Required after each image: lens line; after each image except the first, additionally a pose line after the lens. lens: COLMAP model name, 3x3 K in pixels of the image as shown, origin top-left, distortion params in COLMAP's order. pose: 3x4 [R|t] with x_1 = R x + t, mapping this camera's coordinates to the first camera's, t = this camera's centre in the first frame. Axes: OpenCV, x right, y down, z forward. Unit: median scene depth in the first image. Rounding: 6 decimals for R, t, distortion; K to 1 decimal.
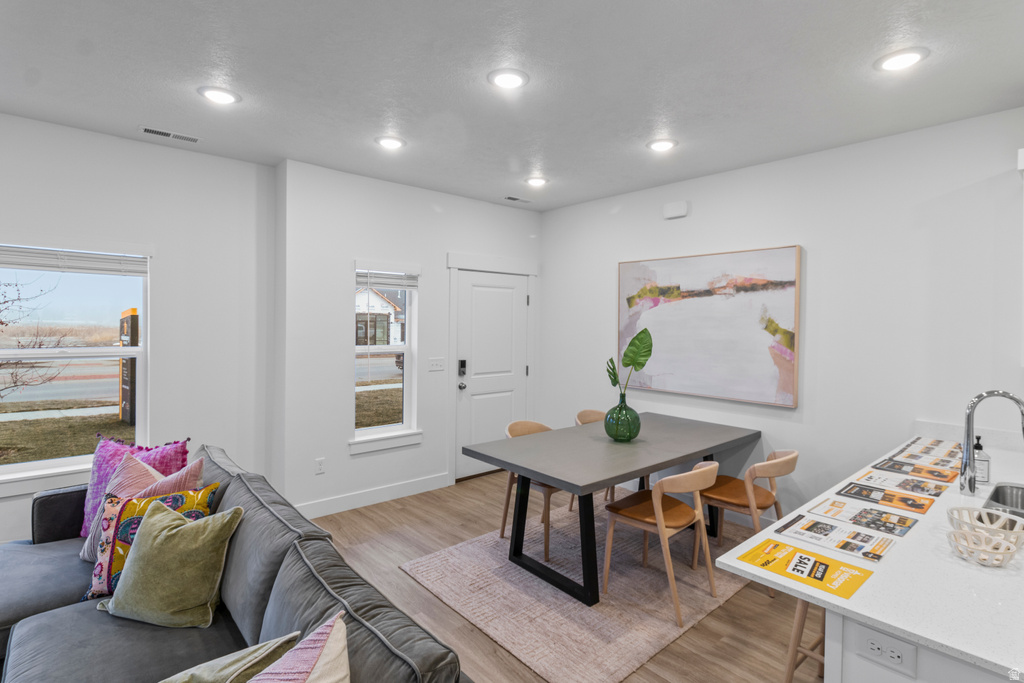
lens RADIAL K [[522.3, 0, 526.6], [0, 522.3, 321.0], [0, 0, 1]] dist [-0.002777, 0.000557]
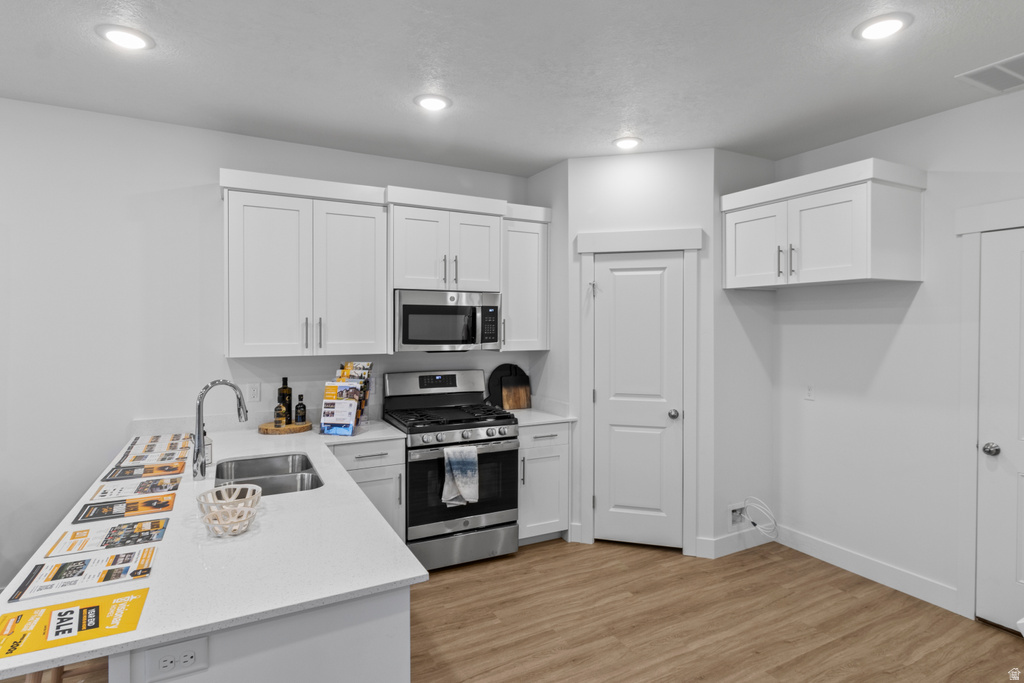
lens RADIAL K [[546.2, 0, 514.0], [0, 546.2, 330.7], [0, 0, 1]] dist [0.001012, 0.000210]
pose [[0.251196, -0.025064, 0.967612, -0.086276], [0.001652, 0.999674, 0.025466, -0.001814], [-0.967935, -0.004799, 0.251156, 0.103103]]
